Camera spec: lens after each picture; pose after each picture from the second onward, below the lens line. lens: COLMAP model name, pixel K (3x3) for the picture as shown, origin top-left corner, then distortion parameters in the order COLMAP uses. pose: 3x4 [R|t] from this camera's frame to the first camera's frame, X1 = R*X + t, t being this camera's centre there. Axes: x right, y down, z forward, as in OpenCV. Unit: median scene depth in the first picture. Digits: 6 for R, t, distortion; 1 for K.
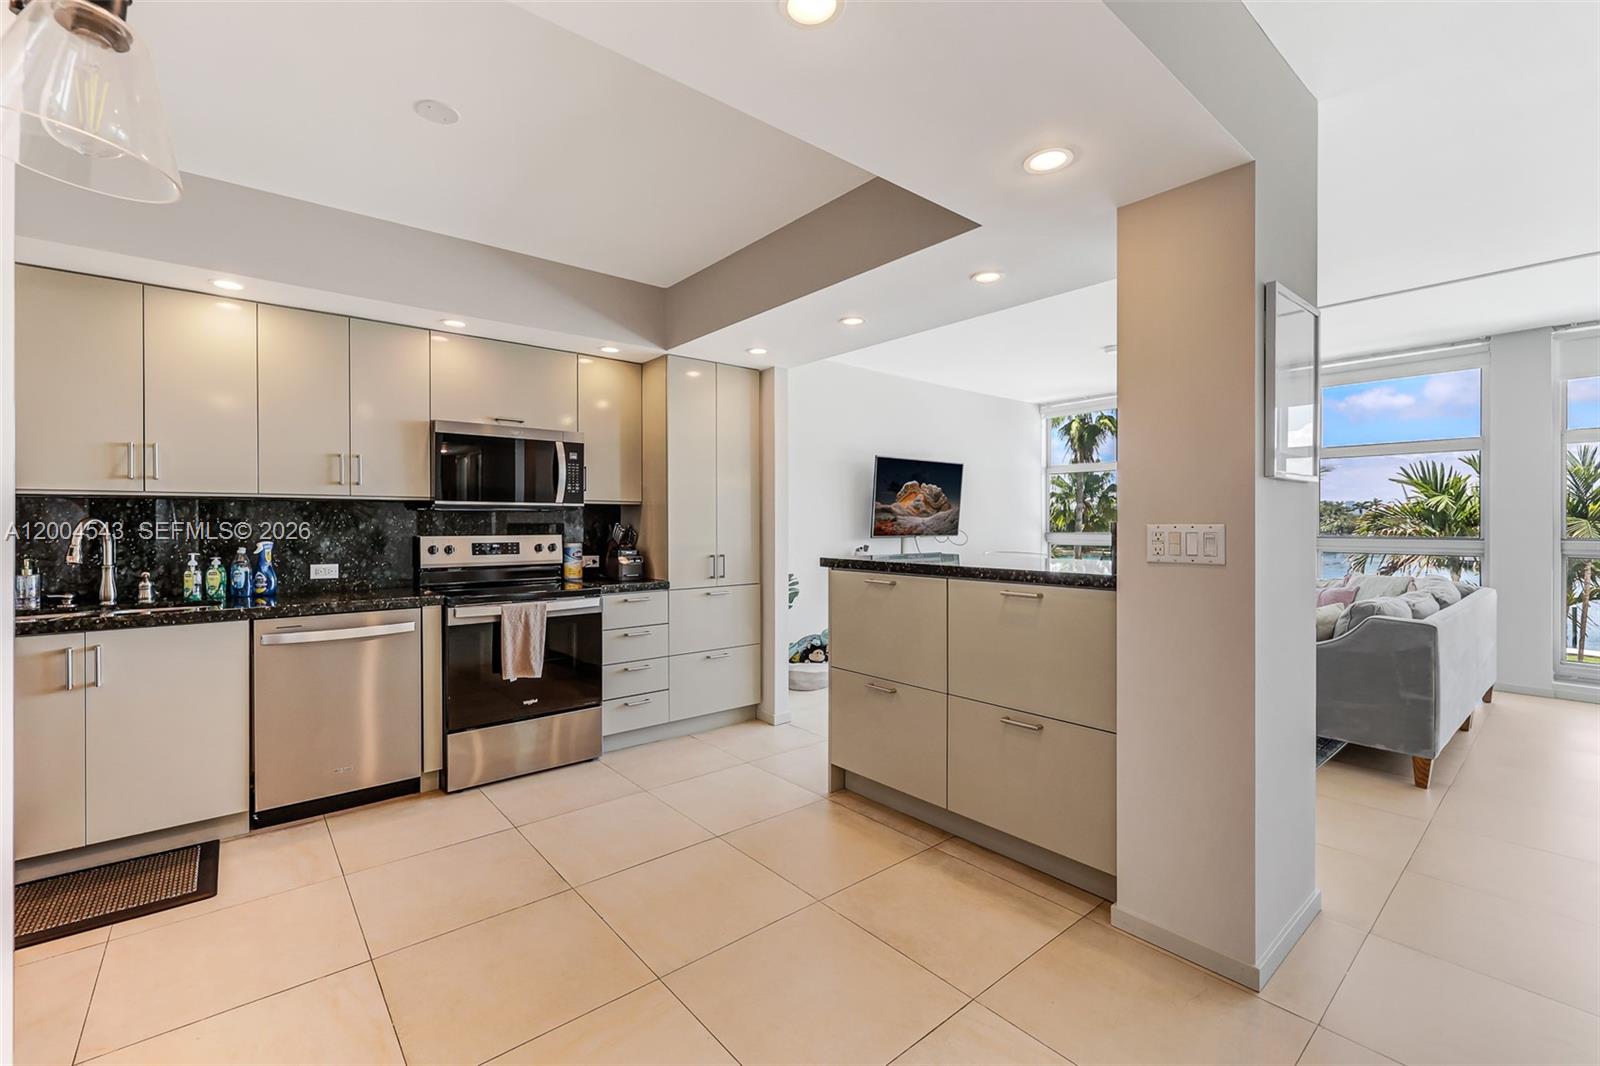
lens RADIAL K [[674.9, 0, 776.7], [0, 674.9, 523.5], [0, 0, 1]] dist [-0.003036, 0.001406]
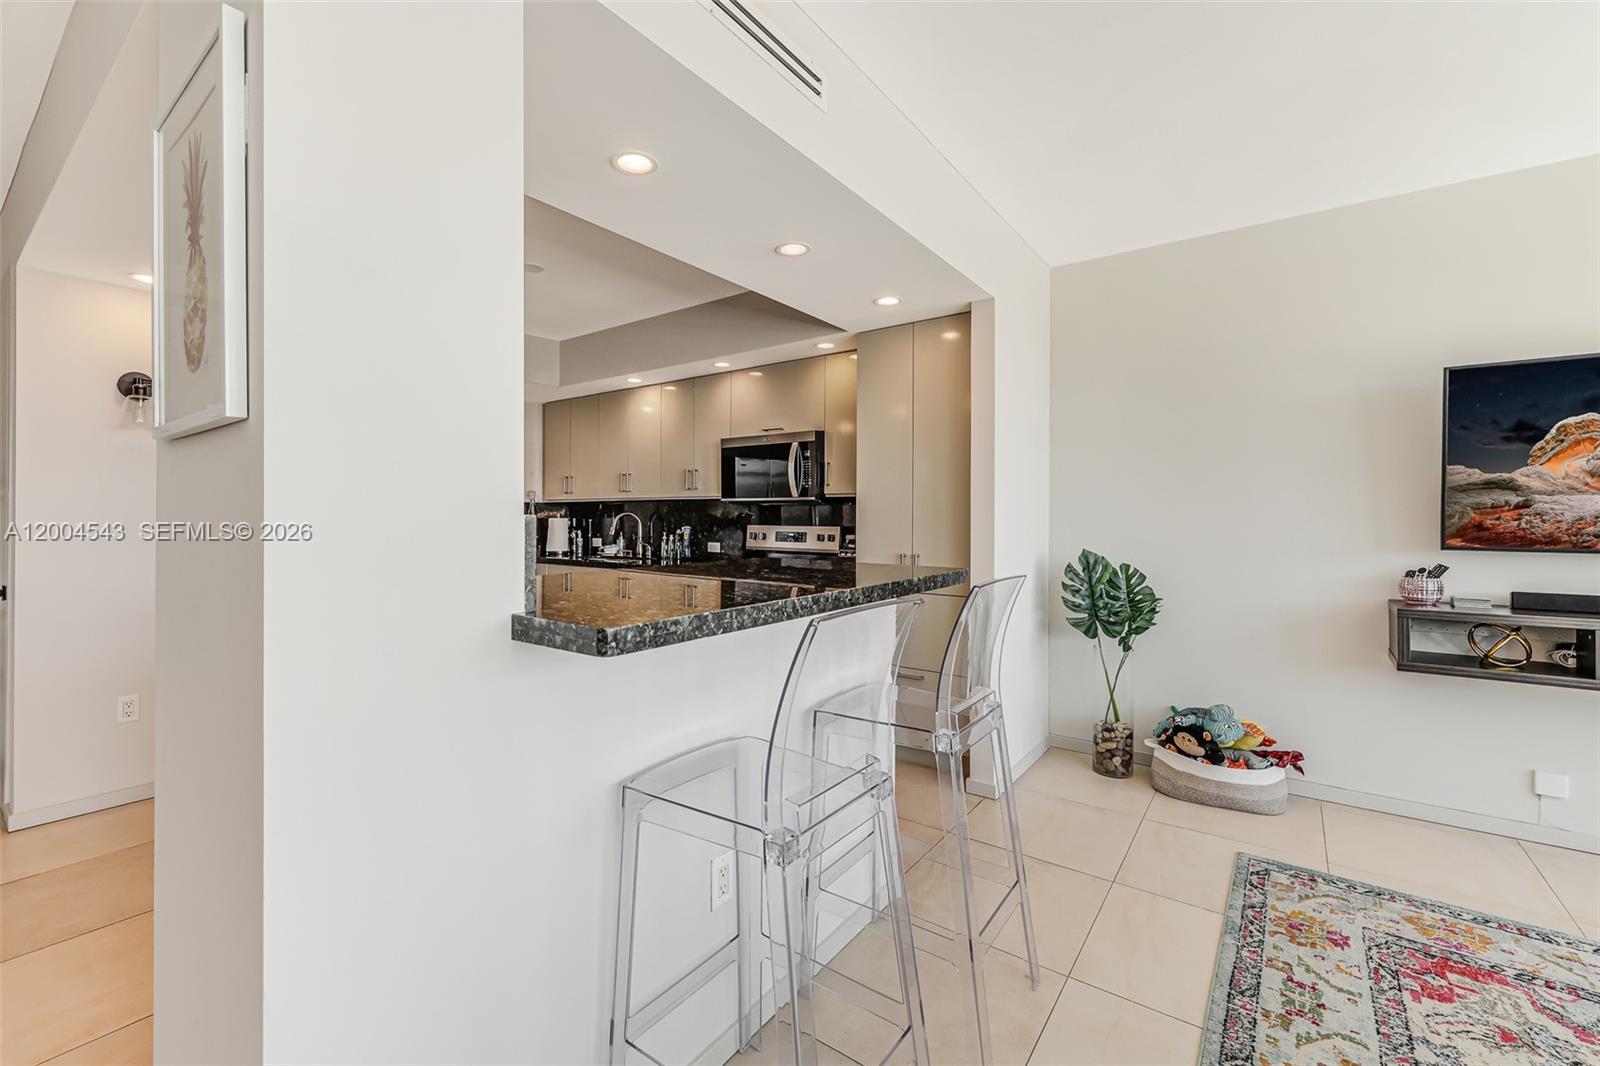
lens RADIAL K [[674.9, 0, 782.2], [0, 674.9, 513.7], [0, 0, 1]] dist [-0.003036, 0.001406]
pose [[0.234007, -0.001802, -0.972233, 0.799628], [-0.004281, 0.999987, -0.002883, -0.000314], [0.972225, 0.004837, 0.233997, 0.767517]]
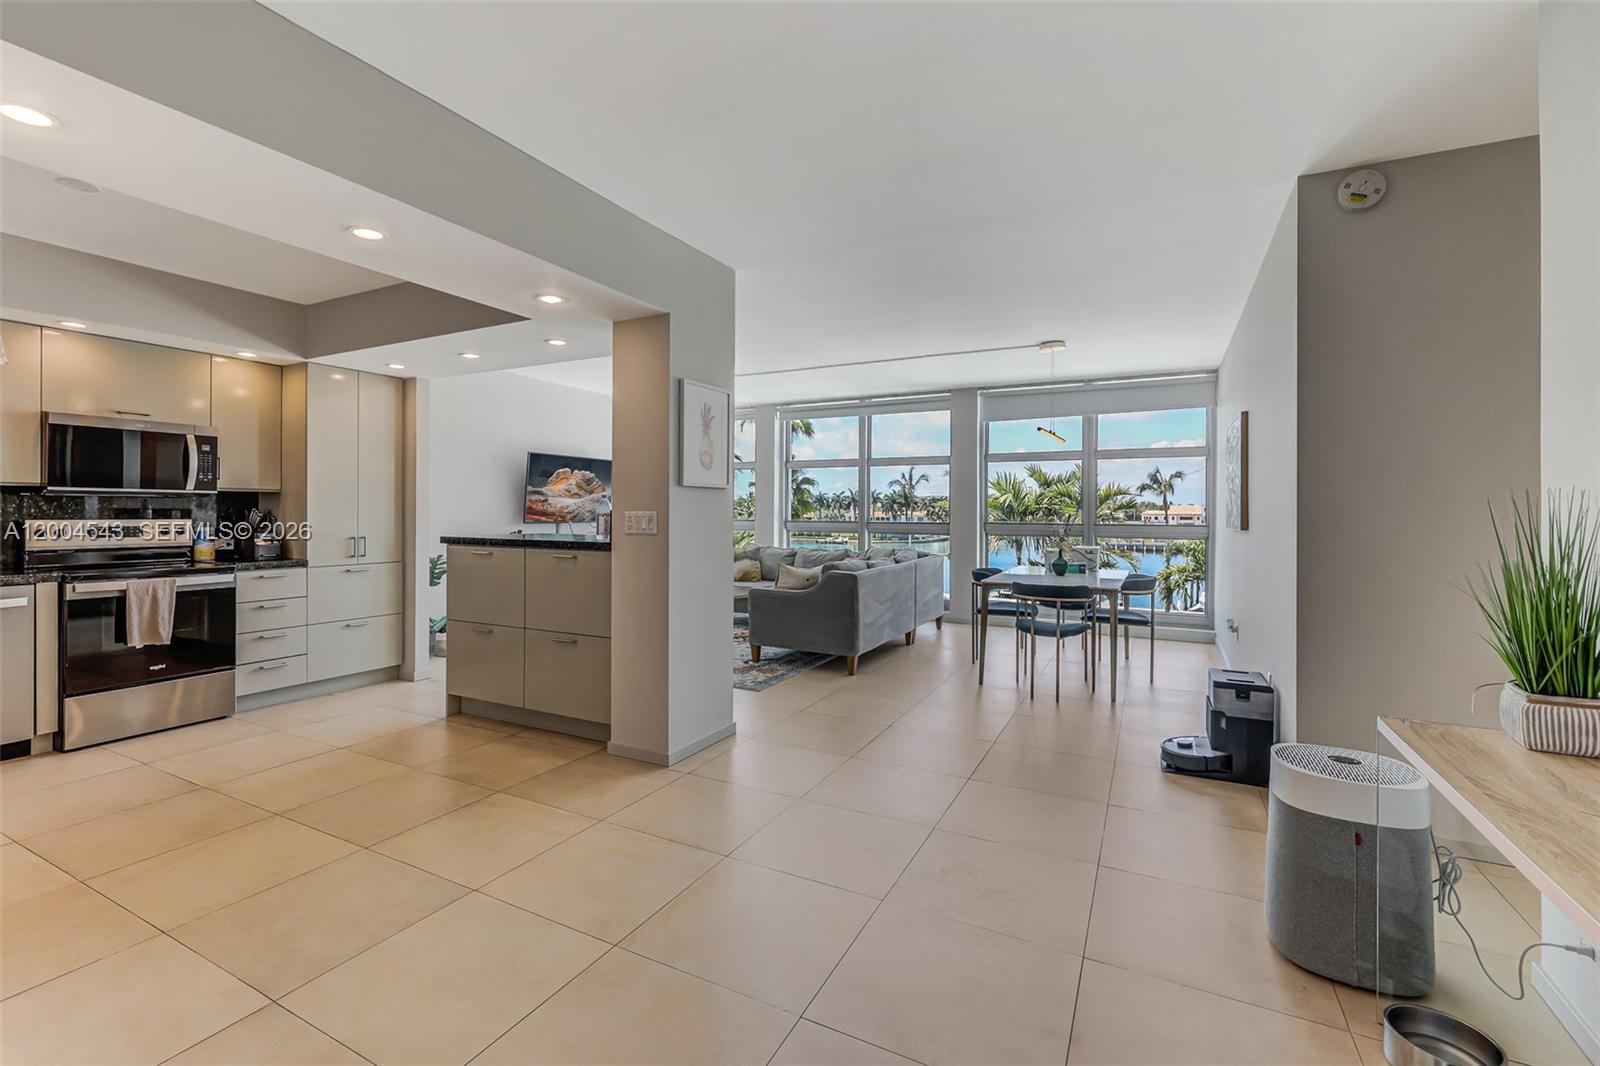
lens RADIAL K [[708.9, 0, 780.5], [0, 708.9, 510.1], [0, 0, 1]] dist [0.001400, -0.001776]
pose [[0.923451, 0.005899, 0.383672, 0.133608], [-0.004973, 0.999982, -0.003405, 0.001351], [-0.383685, 0.001237, 0.923463, -0.471494]]
